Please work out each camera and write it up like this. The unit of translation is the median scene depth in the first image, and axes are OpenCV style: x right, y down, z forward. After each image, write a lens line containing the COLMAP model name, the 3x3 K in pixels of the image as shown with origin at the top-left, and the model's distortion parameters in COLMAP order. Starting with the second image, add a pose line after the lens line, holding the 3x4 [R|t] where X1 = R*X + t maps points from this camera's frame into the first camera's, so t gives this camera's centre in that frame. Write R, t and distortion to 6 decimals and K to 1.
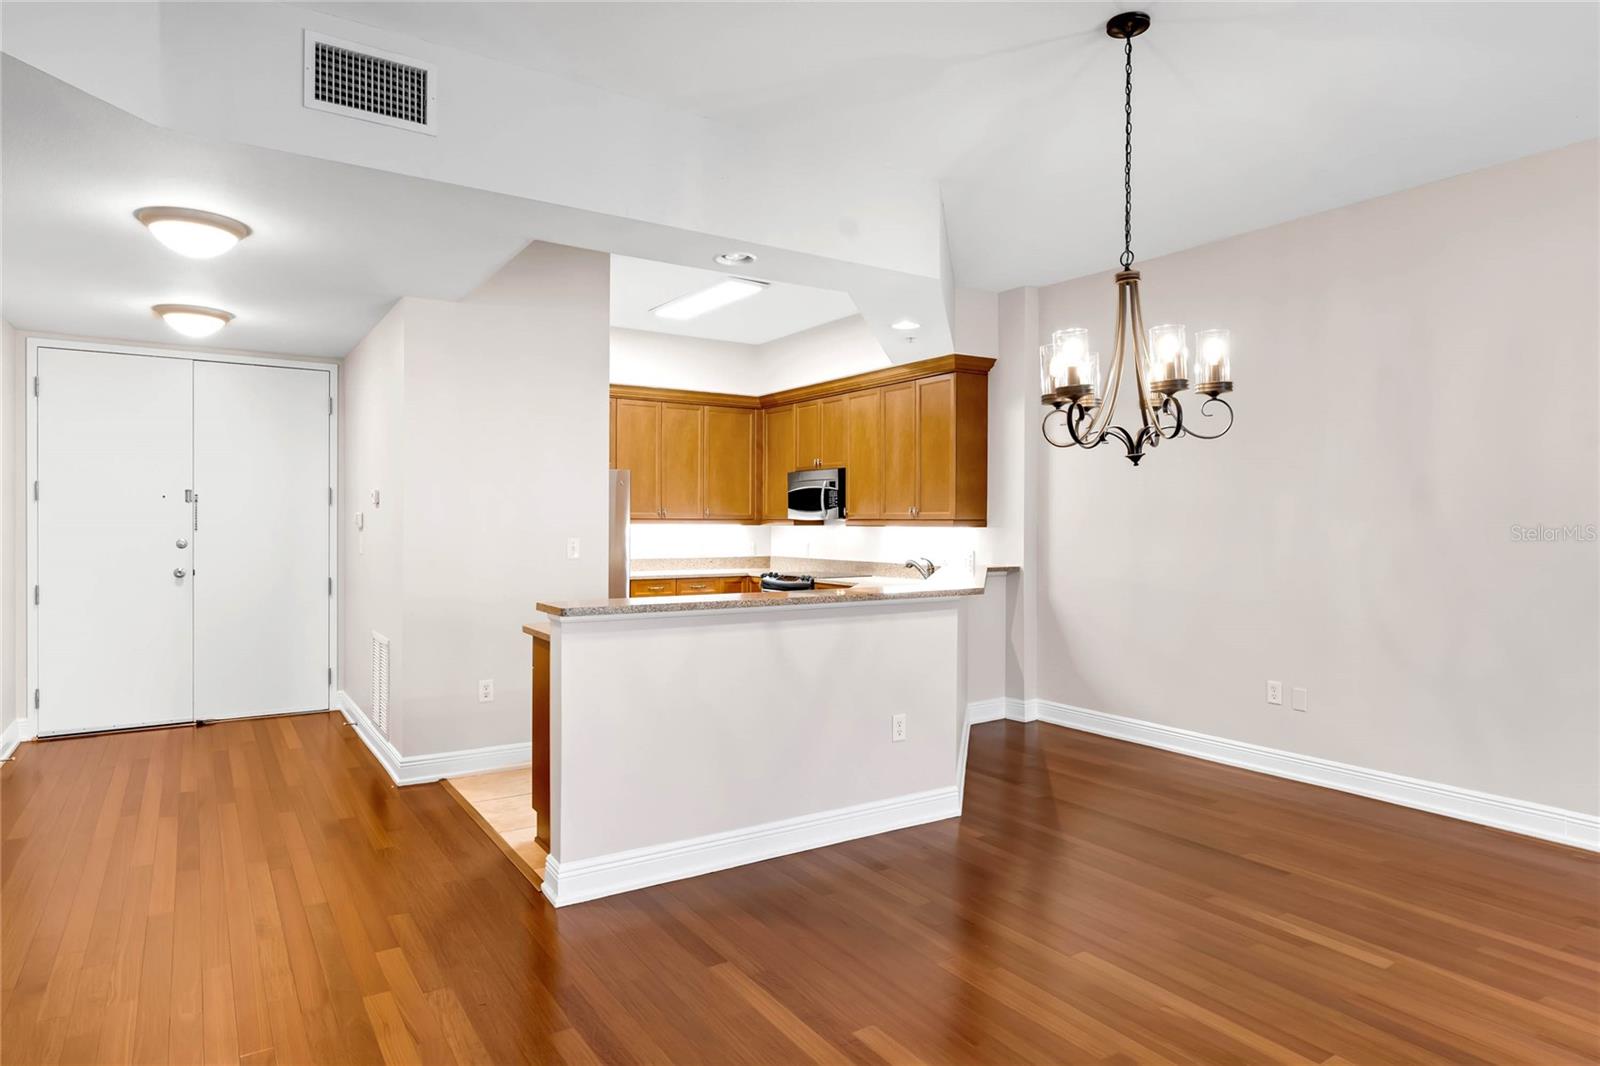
lens RADIAL K [[919.6, 0, 798.2], [0, 919.6, 528.5], [0, 0, 1]] dist [-0.001323, -0.000267]
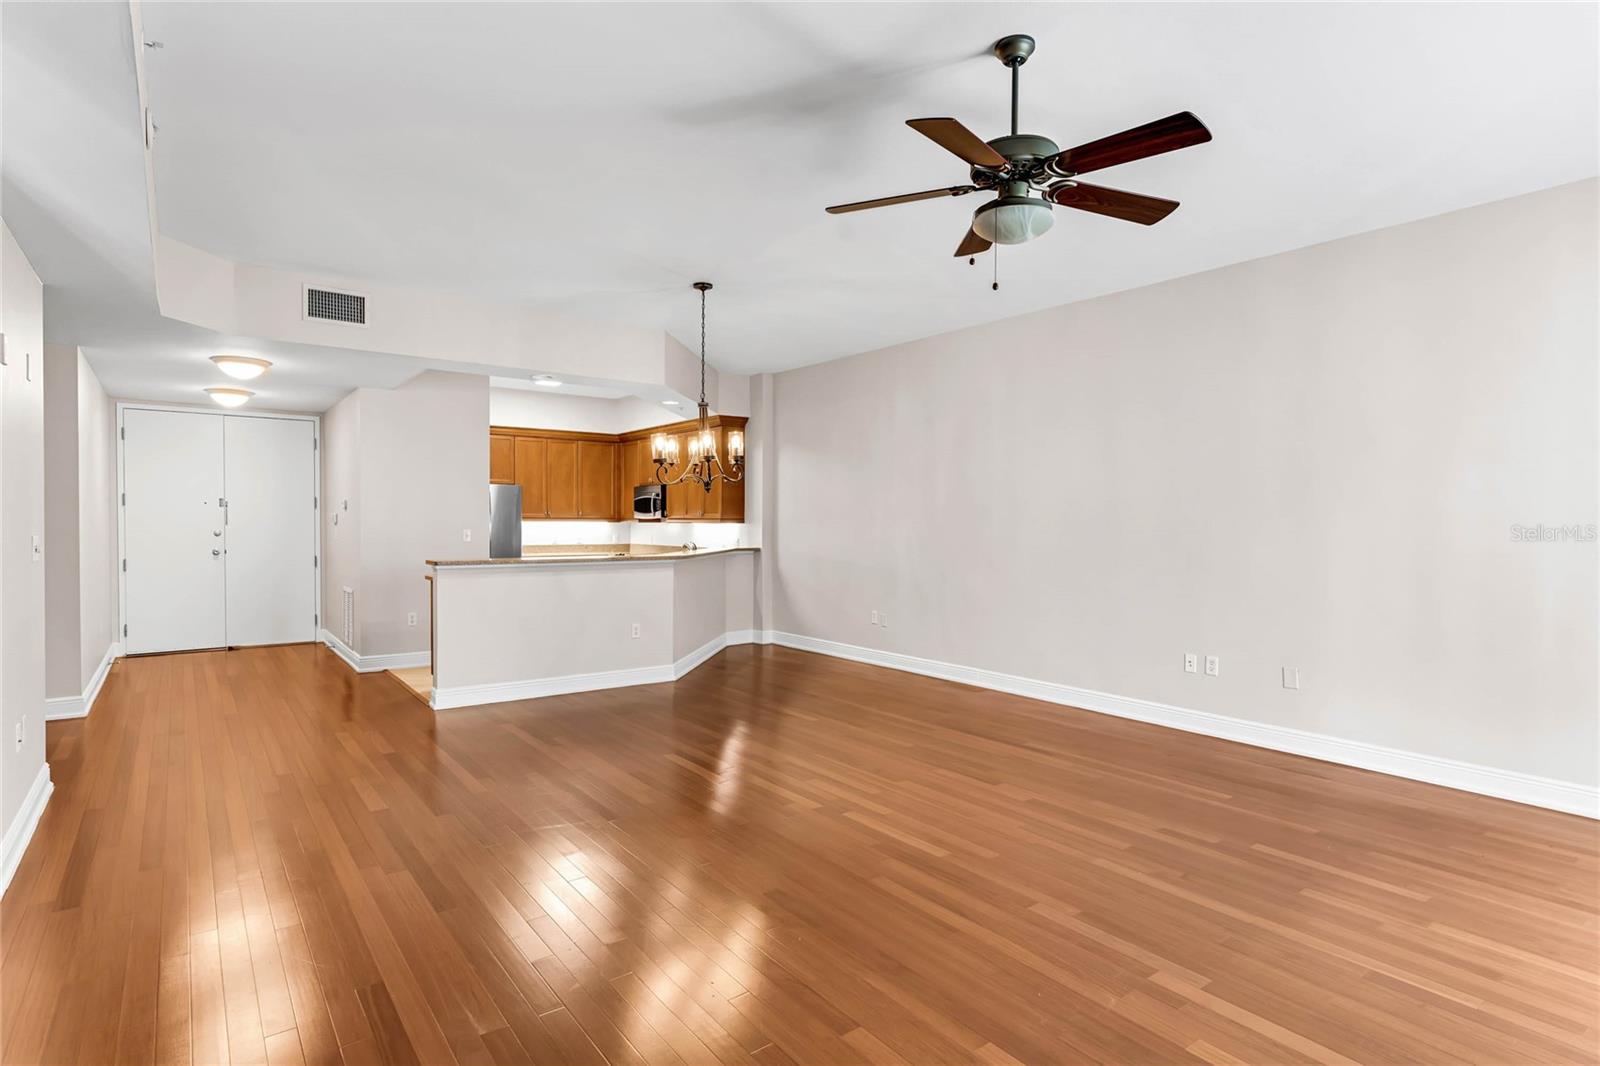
lens RADIAL K [[817.6, 0, 796.7], [0, 817.6, 540.6], [0, 0, 1]] dist [-0.002468, 0.000224]
pose [[0.997964, -0.000073, 0.063778, 0.224017], [-0.000972, 0.999866, 0.016346, 0.005430], [-0.063771, -0.016374, 0.997830, -0.449935]]
